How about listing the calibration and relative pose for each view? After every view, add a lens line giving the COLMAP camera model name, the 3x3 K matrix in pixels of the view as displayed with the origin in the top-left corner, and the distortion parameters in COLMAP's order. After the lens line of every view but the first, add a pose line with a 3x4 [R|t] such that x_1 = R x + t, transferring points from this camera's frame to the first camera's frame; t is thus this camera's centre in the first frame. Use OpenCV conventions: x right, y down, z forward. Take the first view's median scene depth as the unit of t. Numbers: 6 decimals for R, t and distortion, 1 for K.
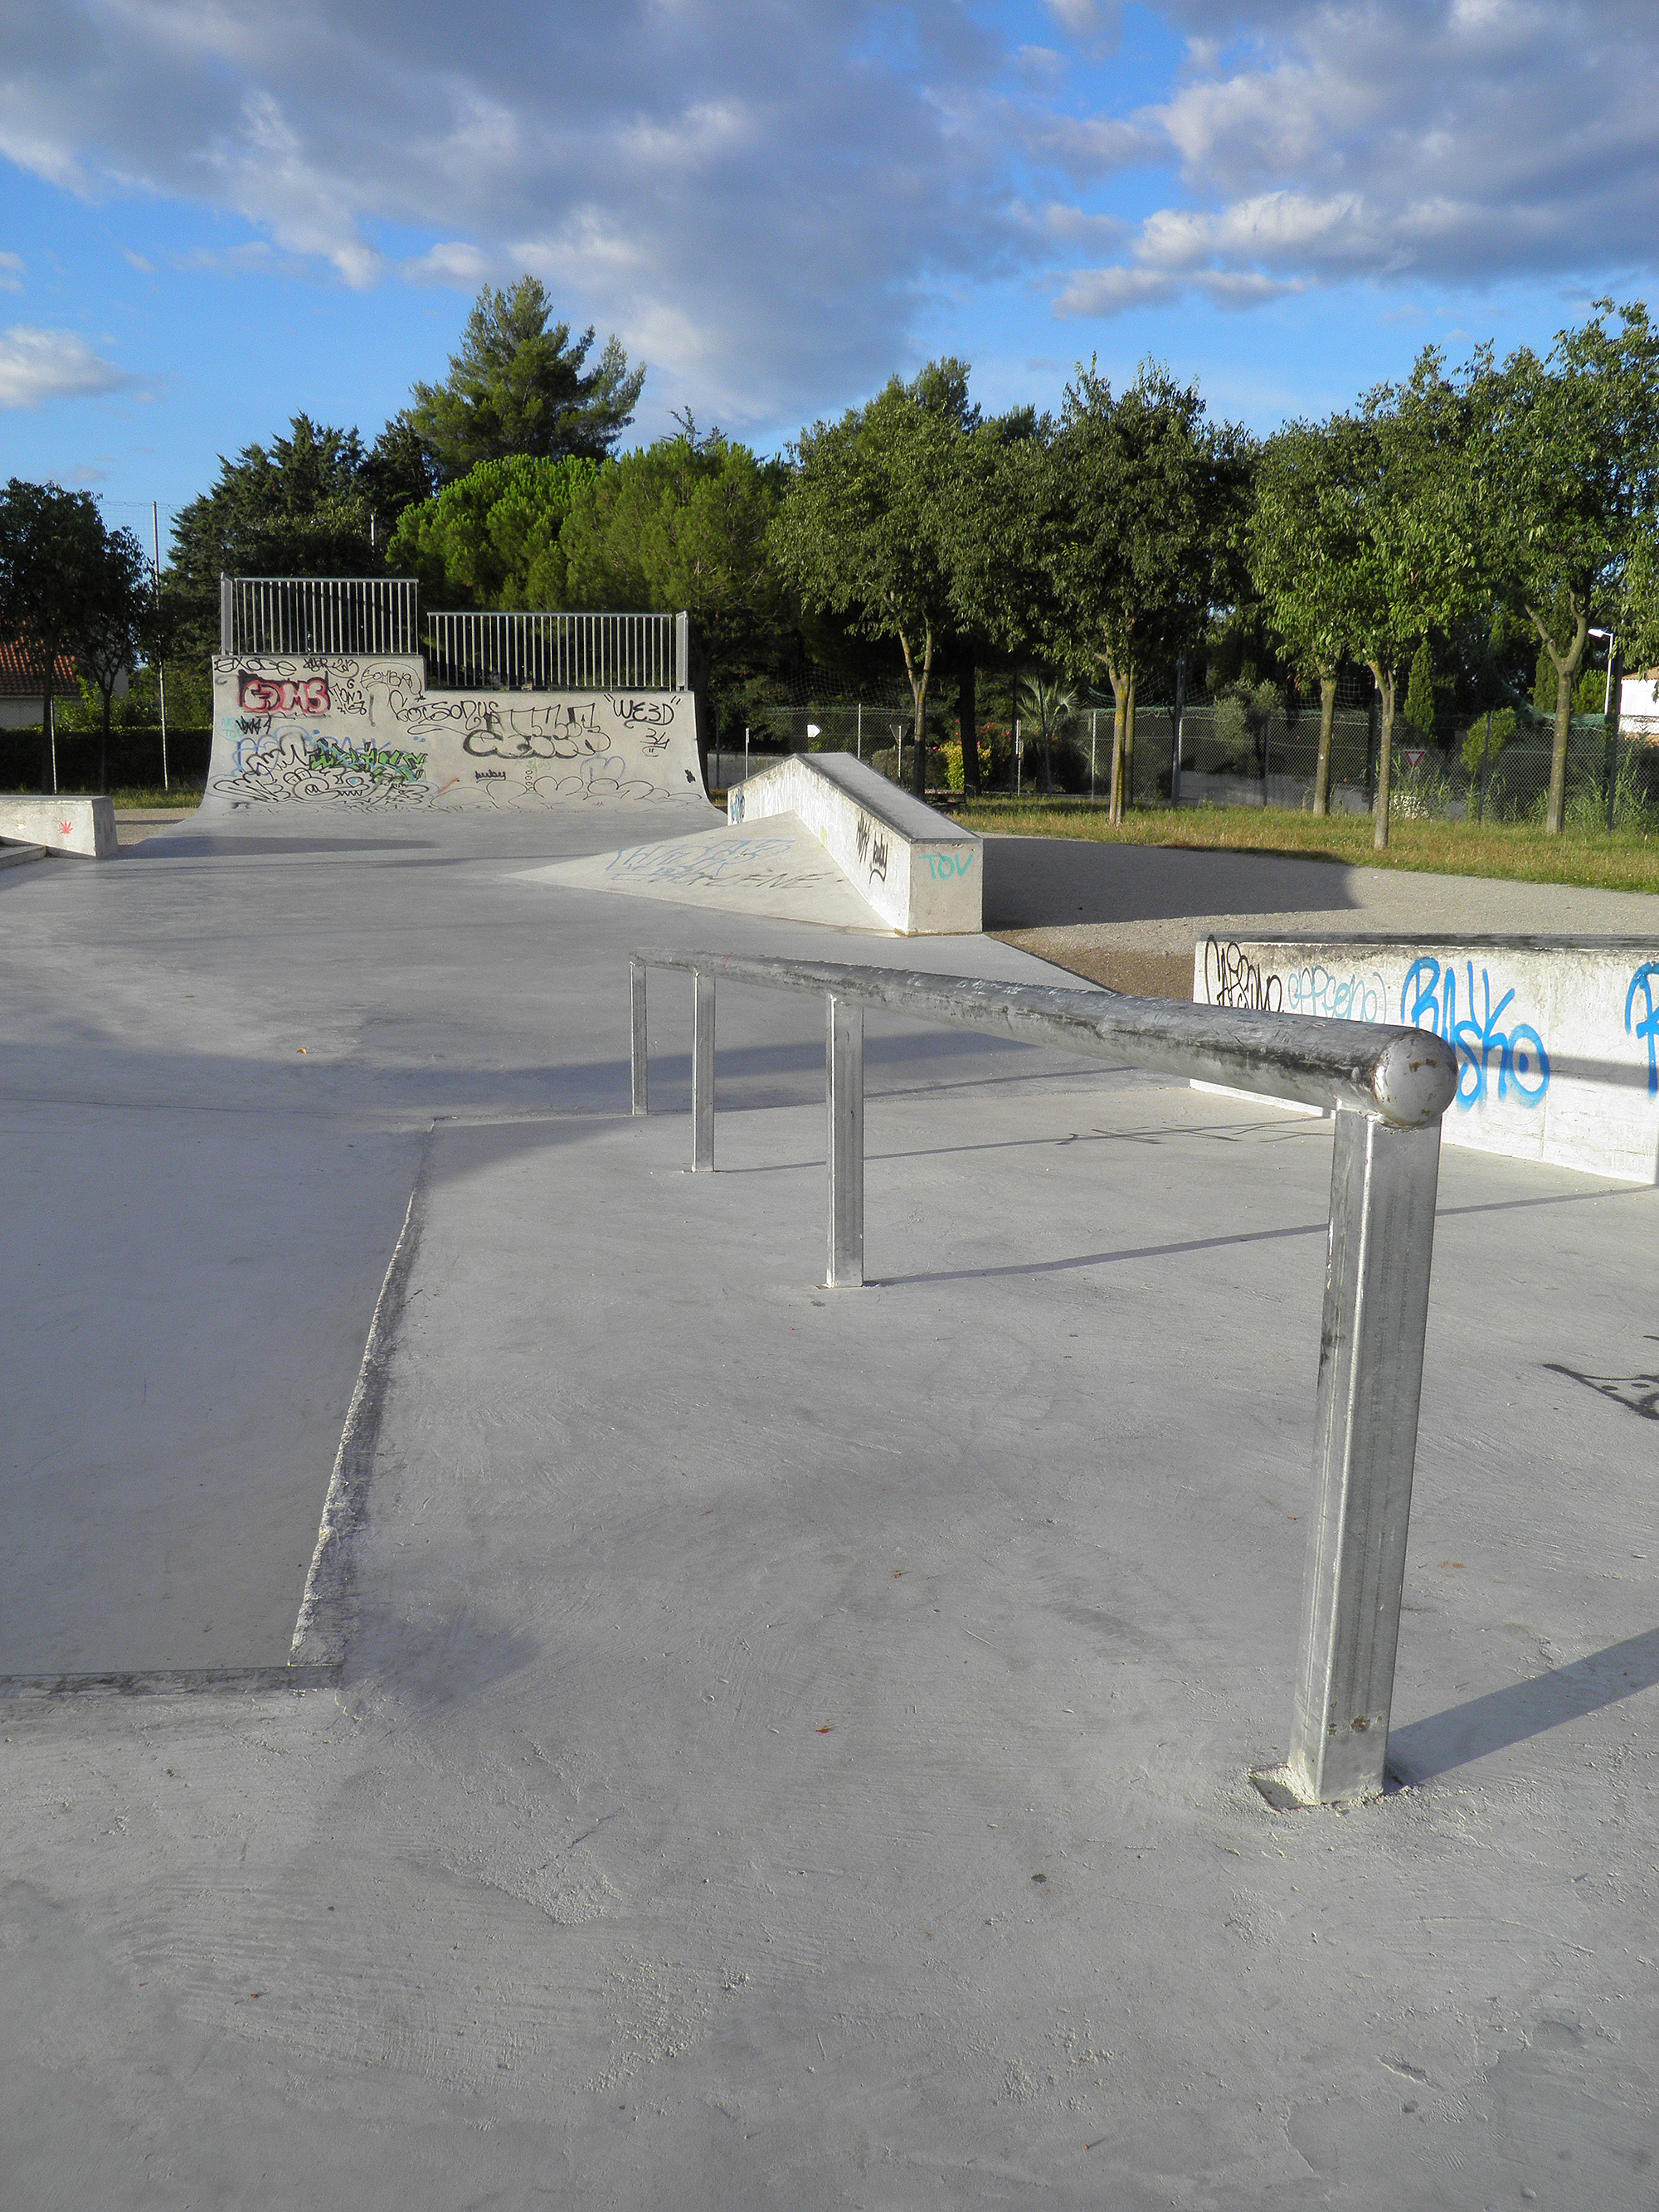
lens RADIAL K [[1840.2, 0, 823.4], [0, 1840.2, 1106.9], [0, 0, 1]] dist [-0.147080, 0.098518]
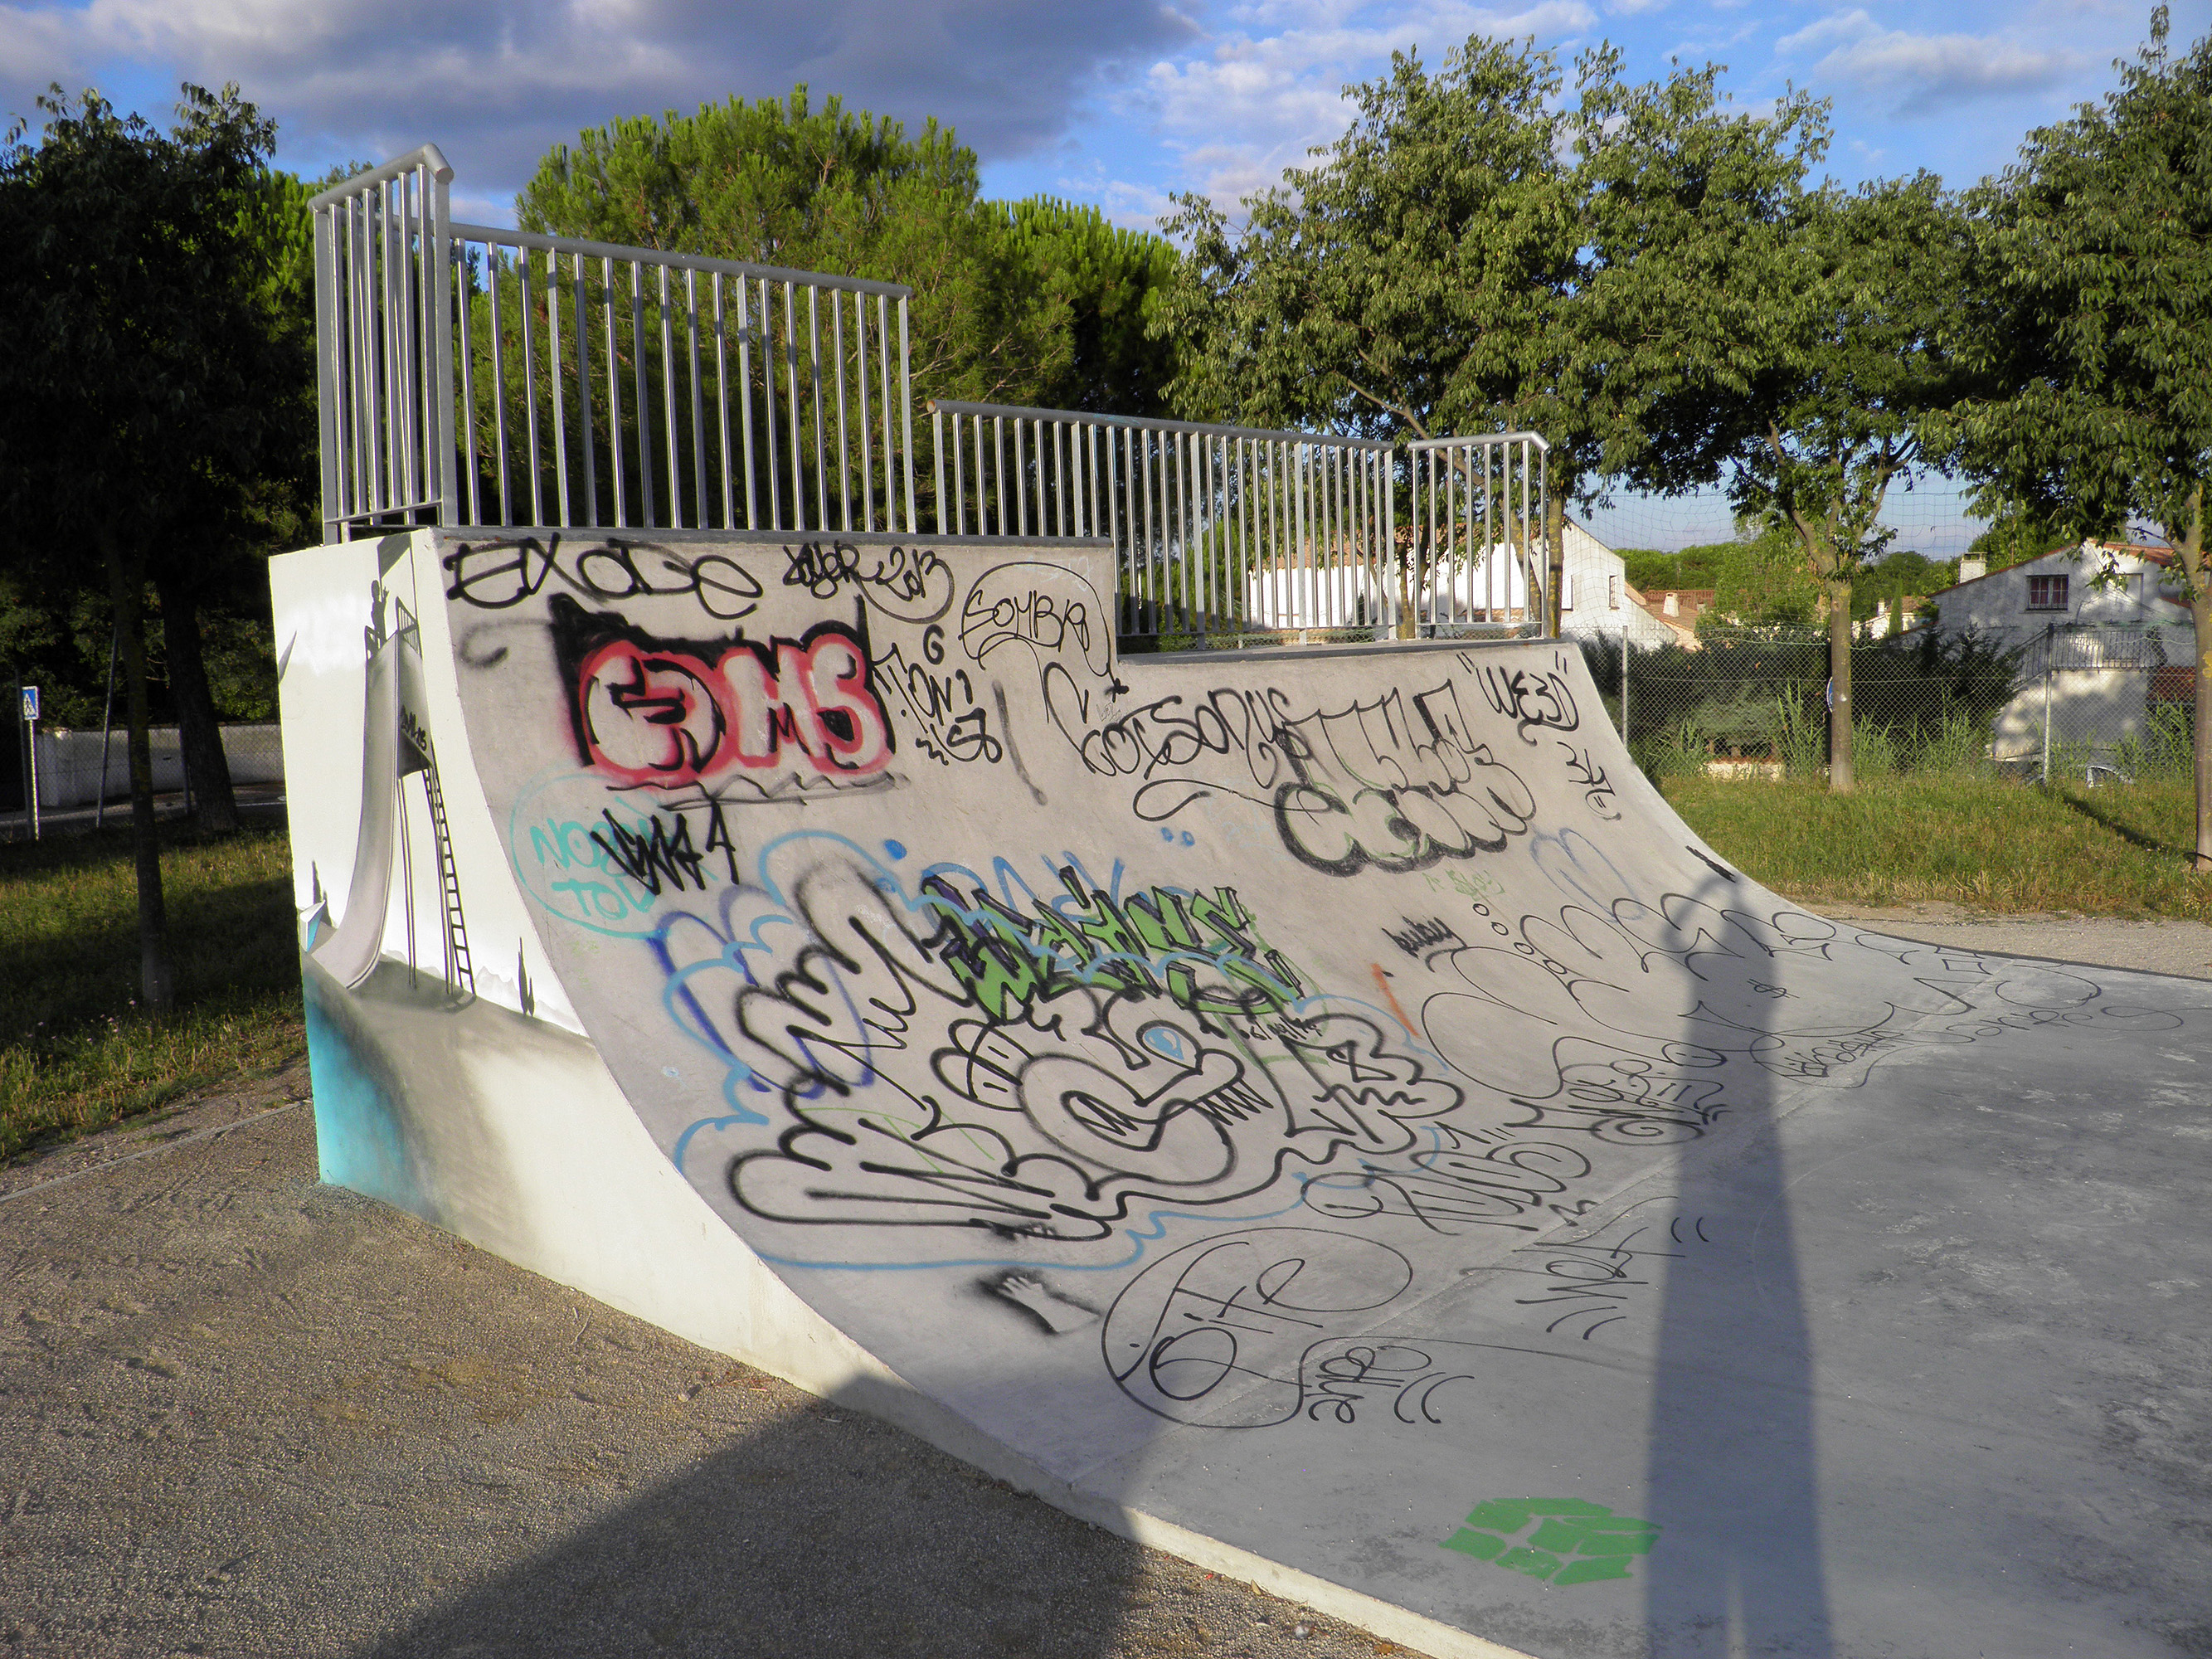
lens RADIAL K [[1840.2, 0, 1105.3], [0, 1840.2, 827.2], [0, 0, 1]] dist [-0.147080, 0.098518]
pose [[0.794004, -0.099878, 0.599651, -0.398326], [0.160097, 0.985945, -0.047768, -0.192053], [-0.586452, 0.133930, 0.798834, 0.781993]]
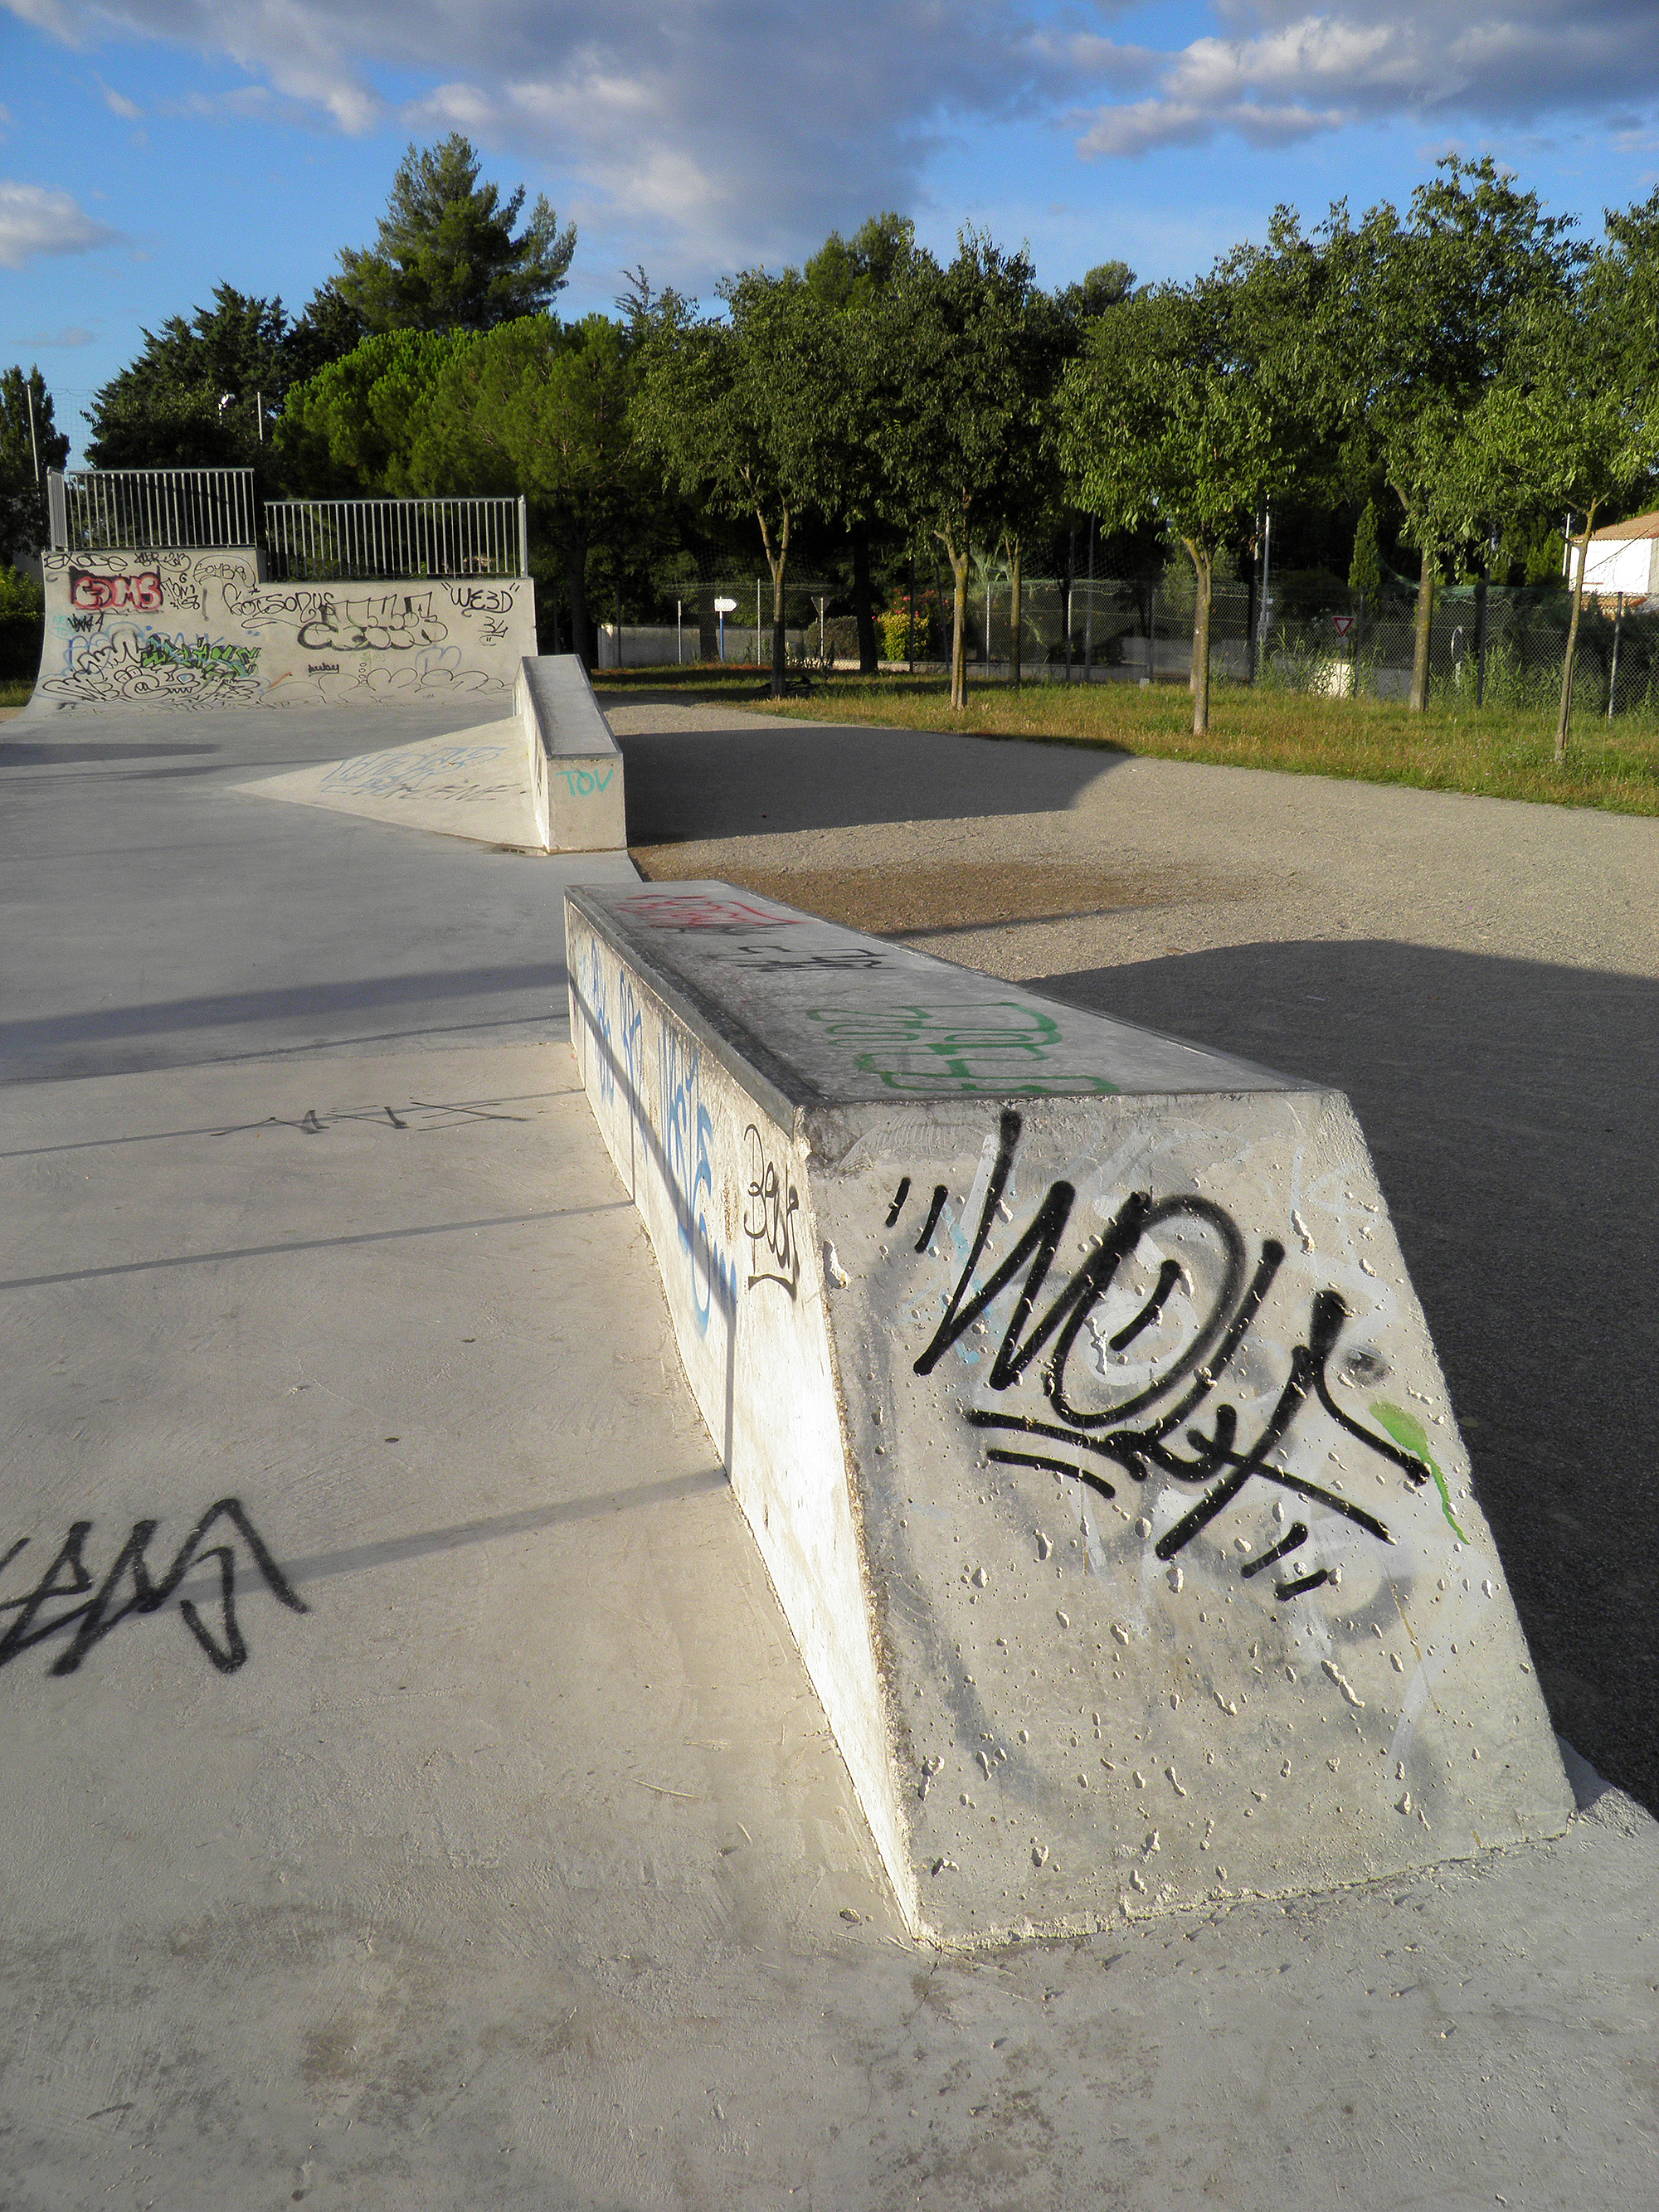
lens RADIAL K [[1840.2, 0, 832.0], [0, 1840.2, 1109.9], [0, 0, 1]] dist [-0.147080, 0.098518]
pose [[0.999931, -0.011134, -0.003756, 0.094356], [0.011384, 0.997126, 0.074900, -0.012727], [0.002911, -0.074938, 0.997184, 0.001892]]
